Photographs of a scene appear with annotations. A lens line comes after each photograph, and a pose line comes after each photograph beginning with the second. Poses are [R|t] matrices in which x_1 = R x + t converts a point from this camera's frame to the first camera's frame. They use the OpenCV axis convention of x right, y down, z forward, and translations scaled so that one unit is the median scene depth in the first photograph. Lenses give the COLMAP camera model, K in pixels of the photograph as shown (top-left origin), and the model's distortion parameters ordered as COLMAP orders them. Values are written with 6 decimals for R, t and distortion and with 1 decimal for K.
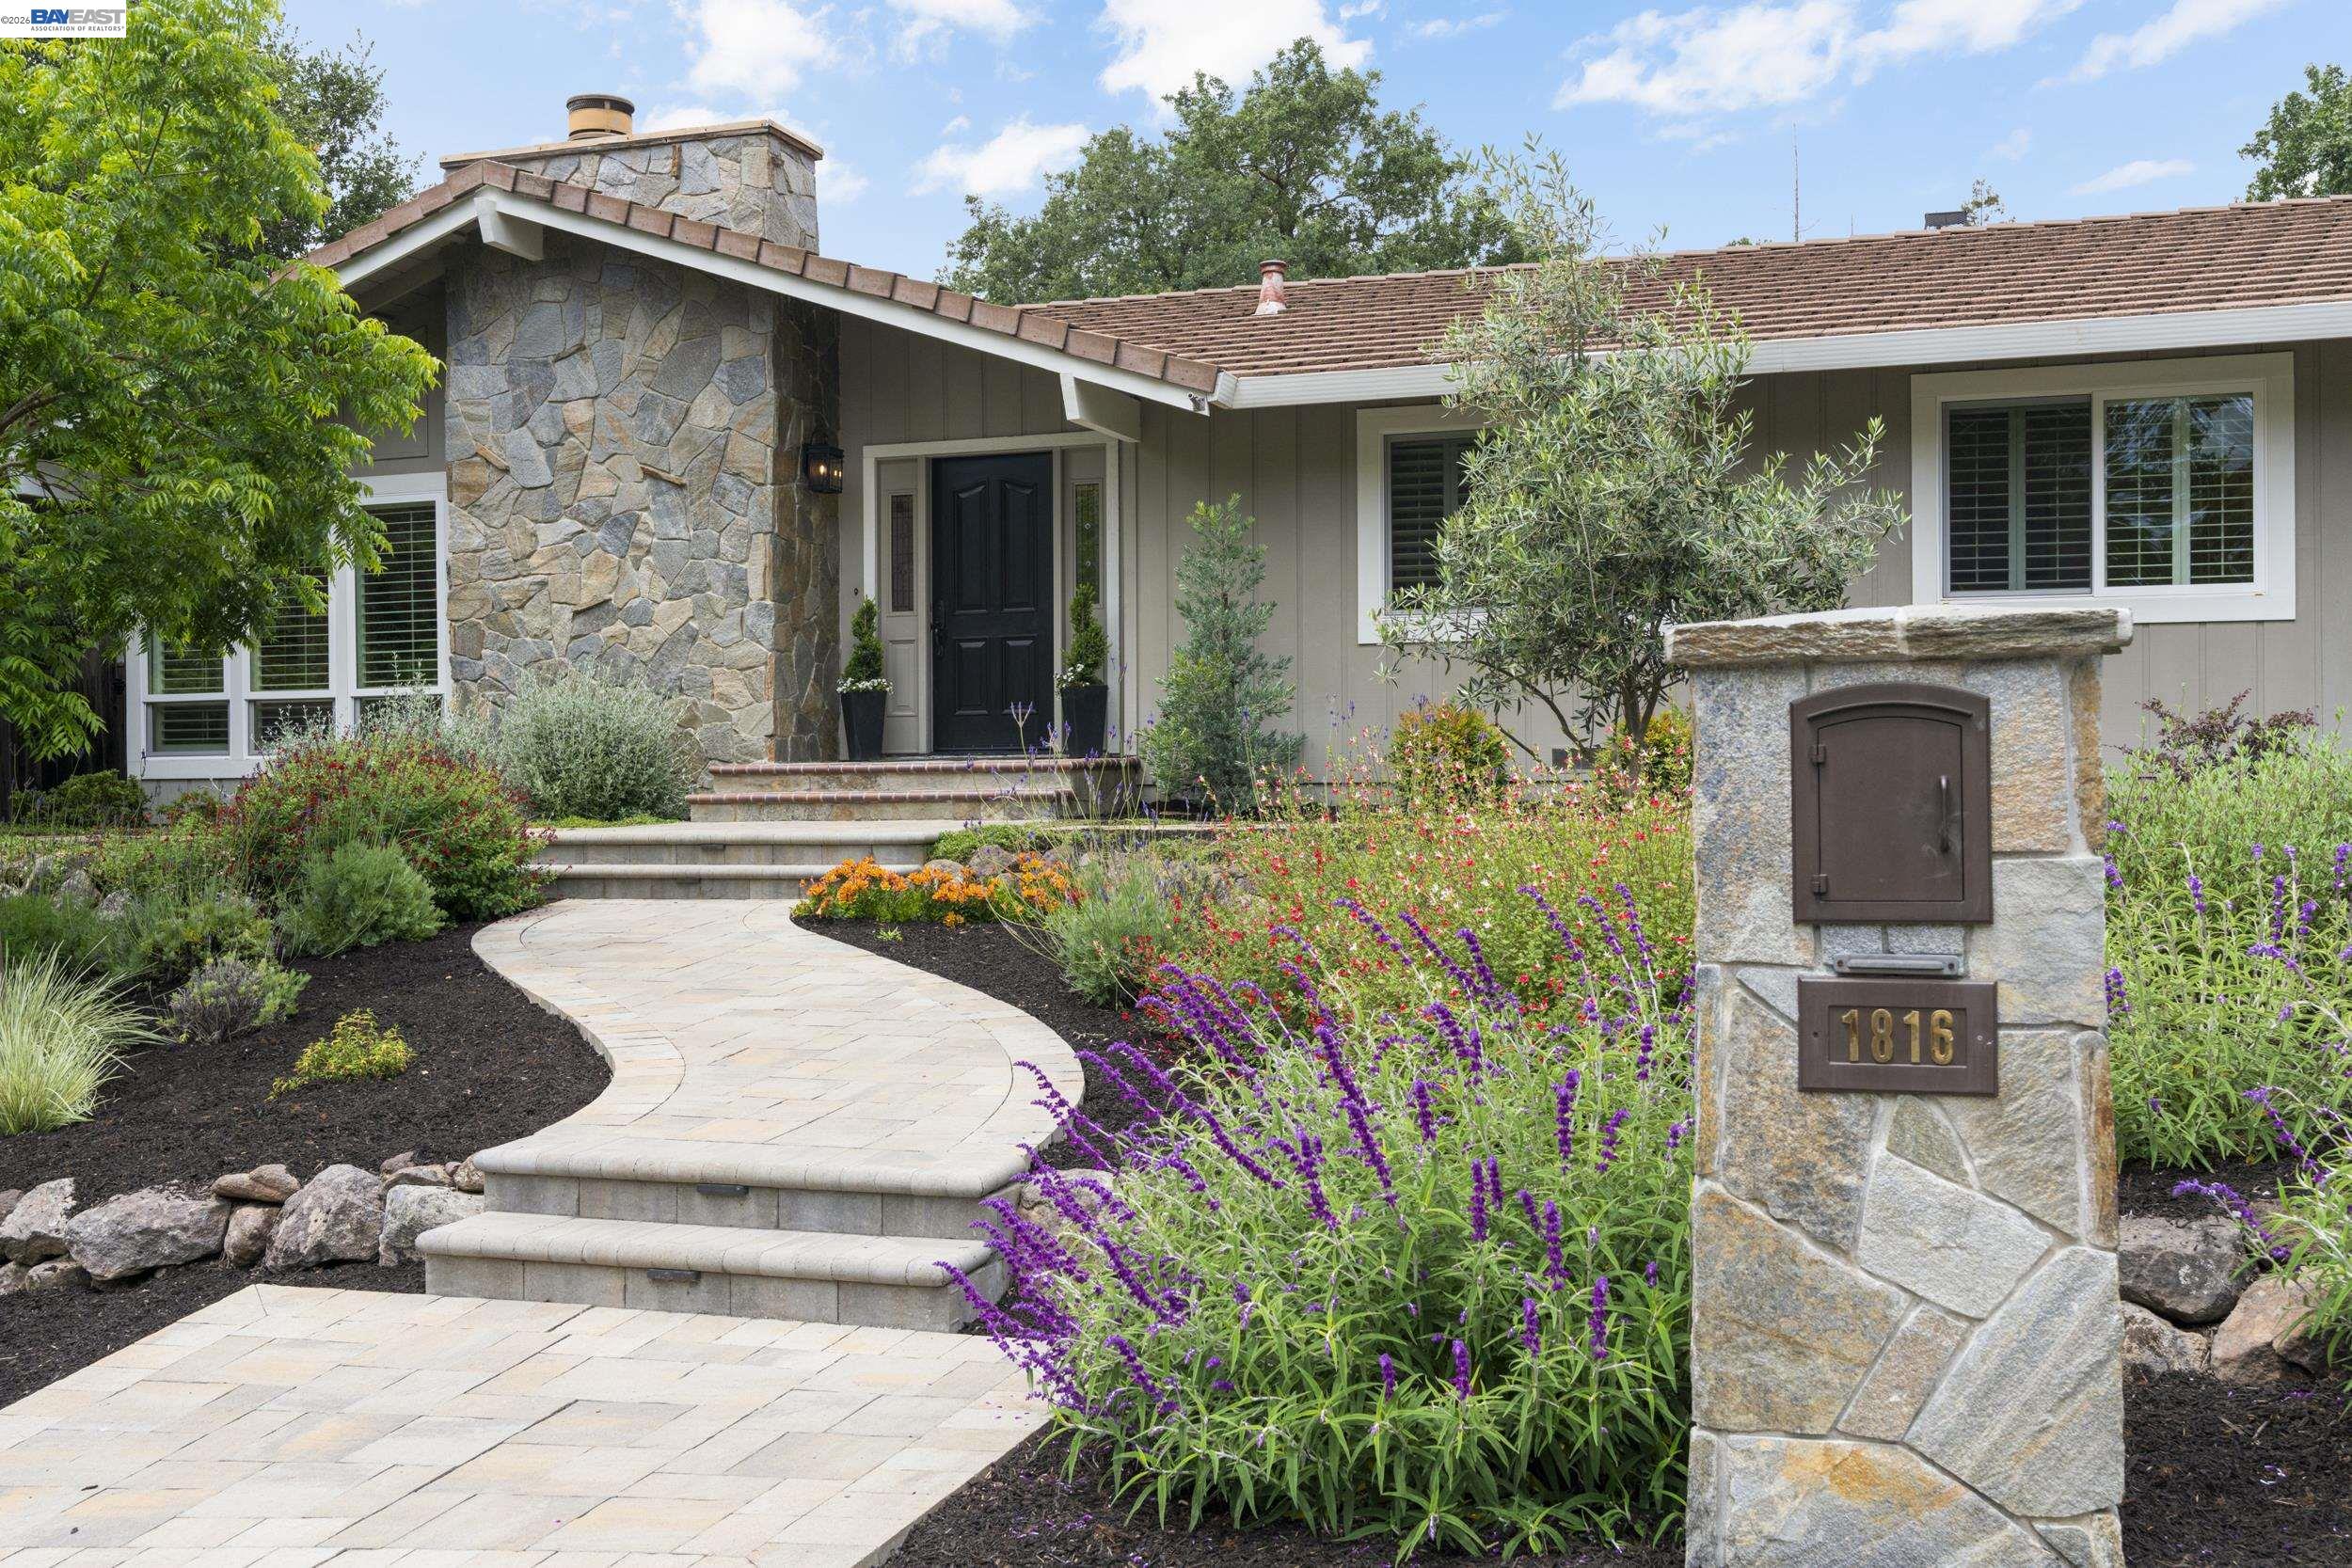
lens RADIAL K [[2298.5, 0, 1176.0], [0, 2298.5, 784.0], [0, 0, 1]] dist [0.004652, 0.021084]
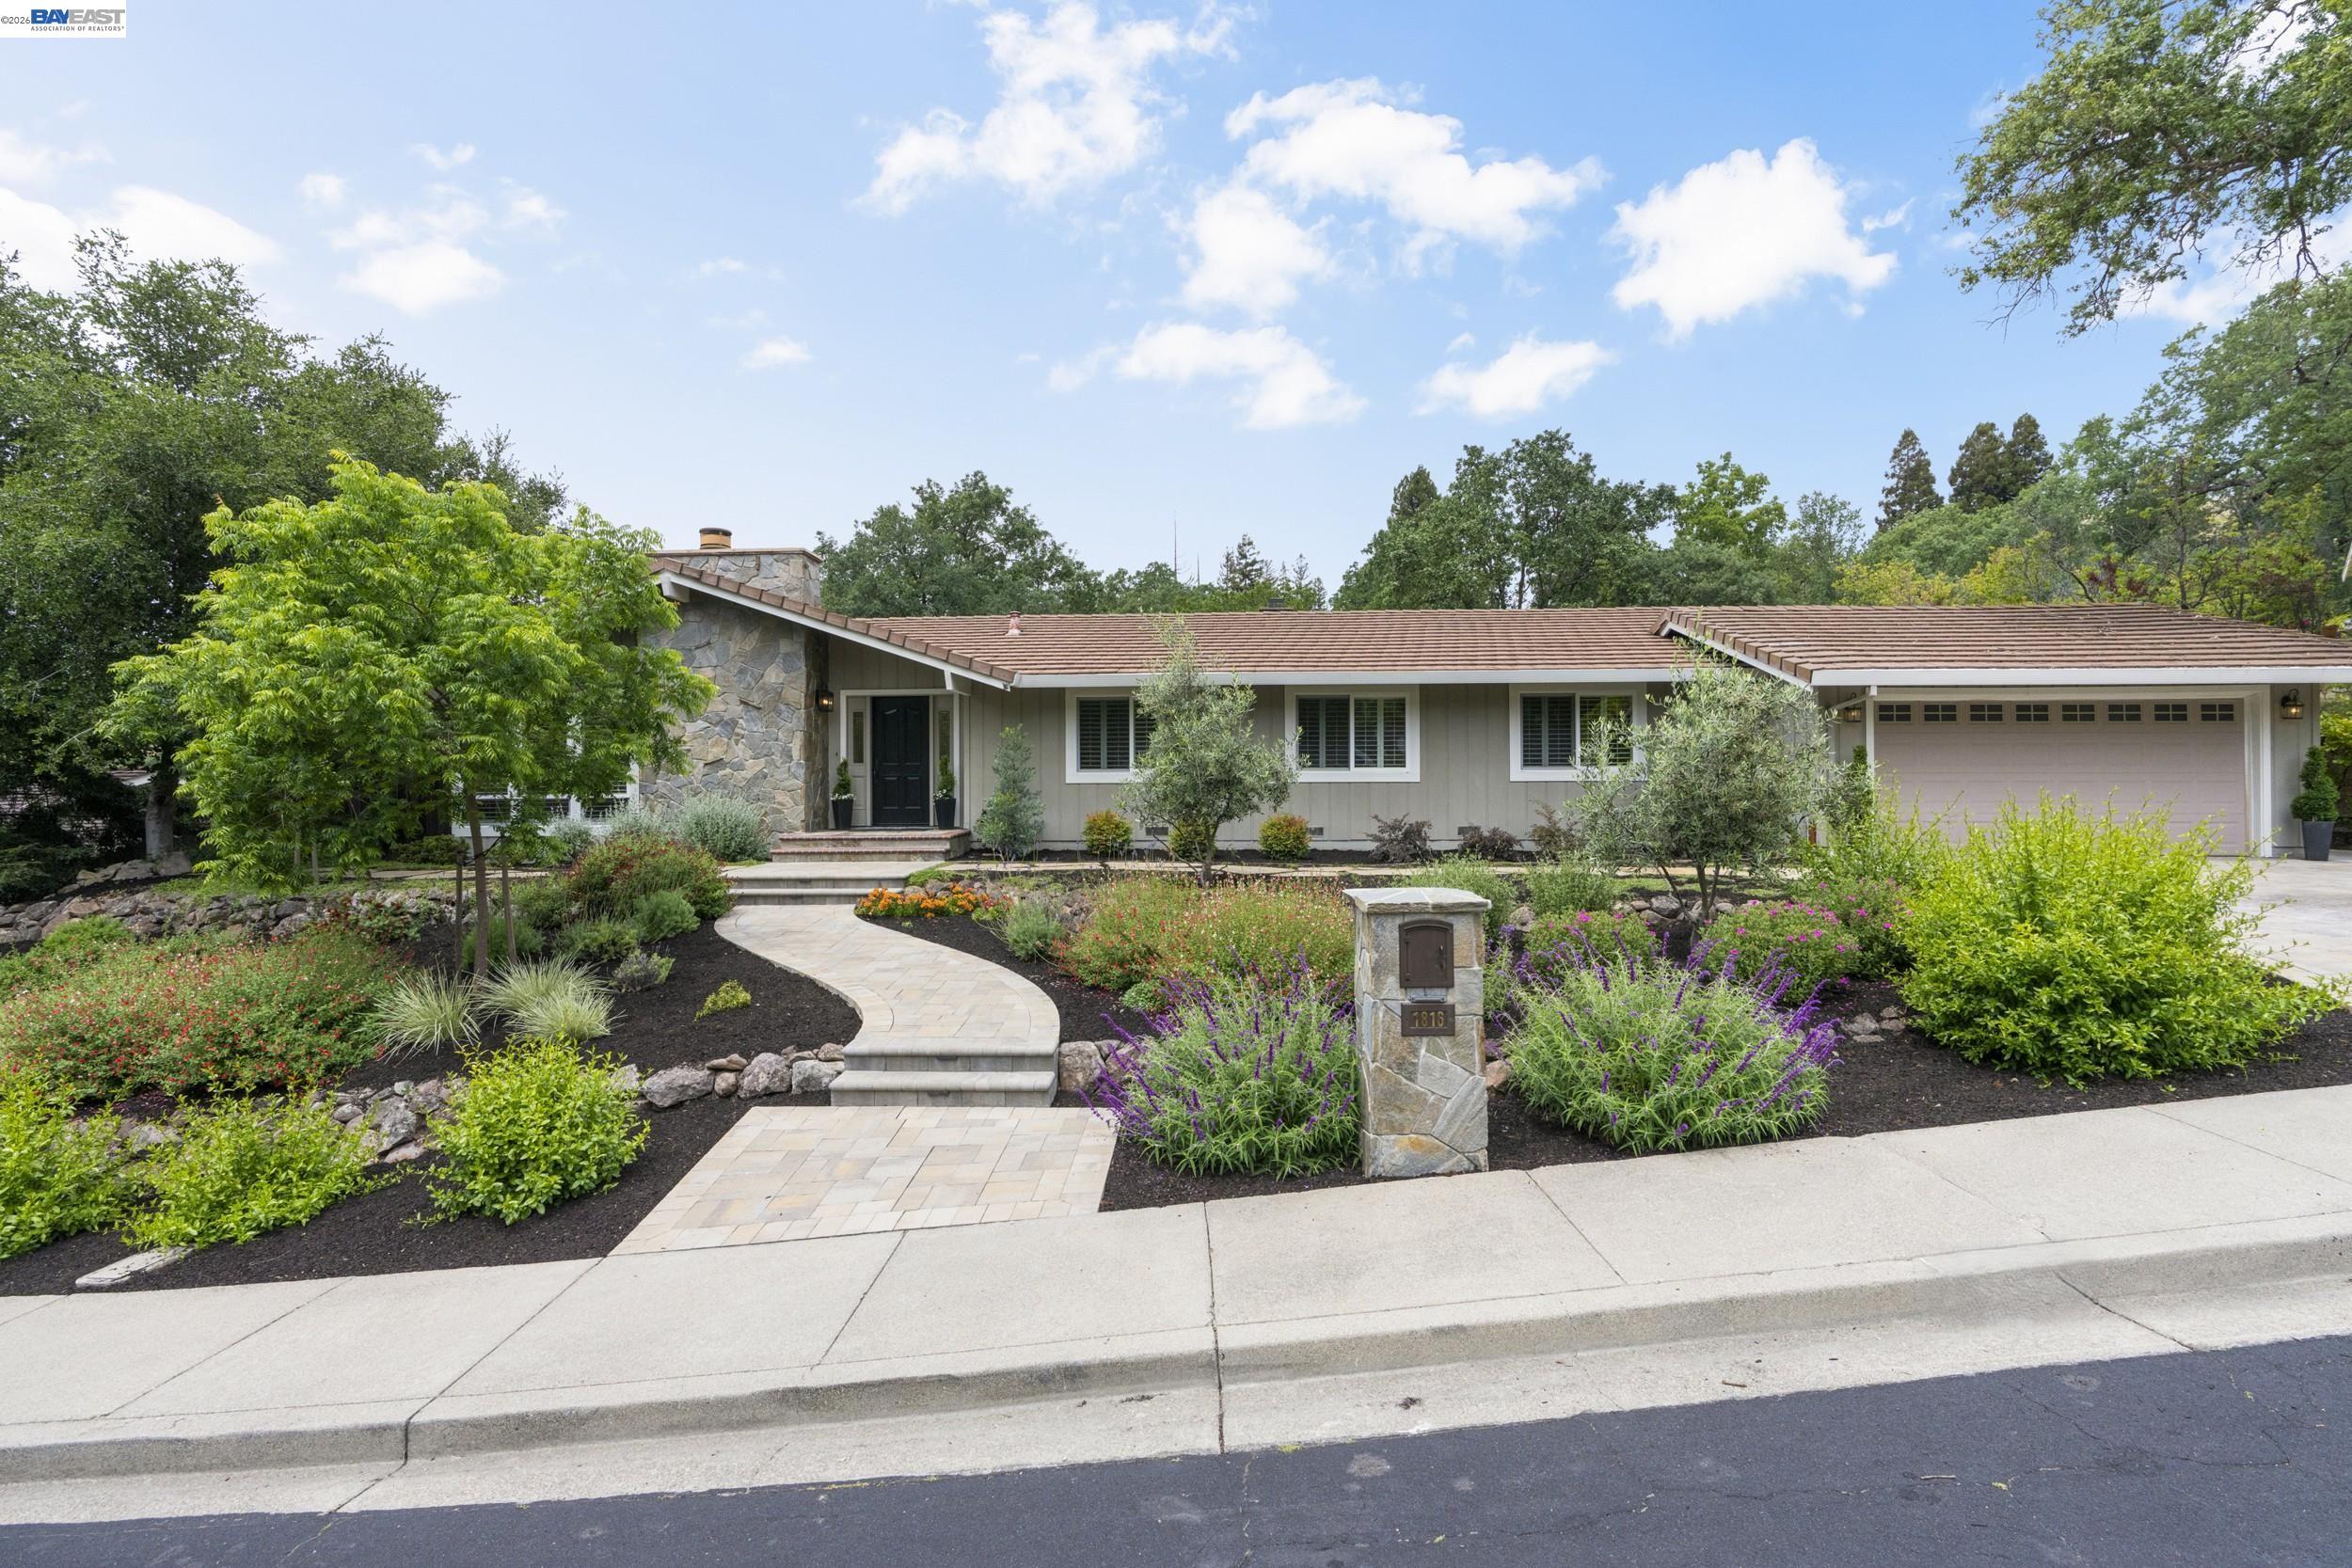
lens RADIAL K [[1069.1, 0, 1176.0], [0, 1069.1, 784.0], [0, 0, 1]] dist [-0.003961, -0.000134]
pose [[0.960141, 0.000729, 0.279516, -0.143309], [-0.000791, 1.000000, 0.000110, -0.069701], [-0.279516, -0.000327, 0.960141, -0.129371]]
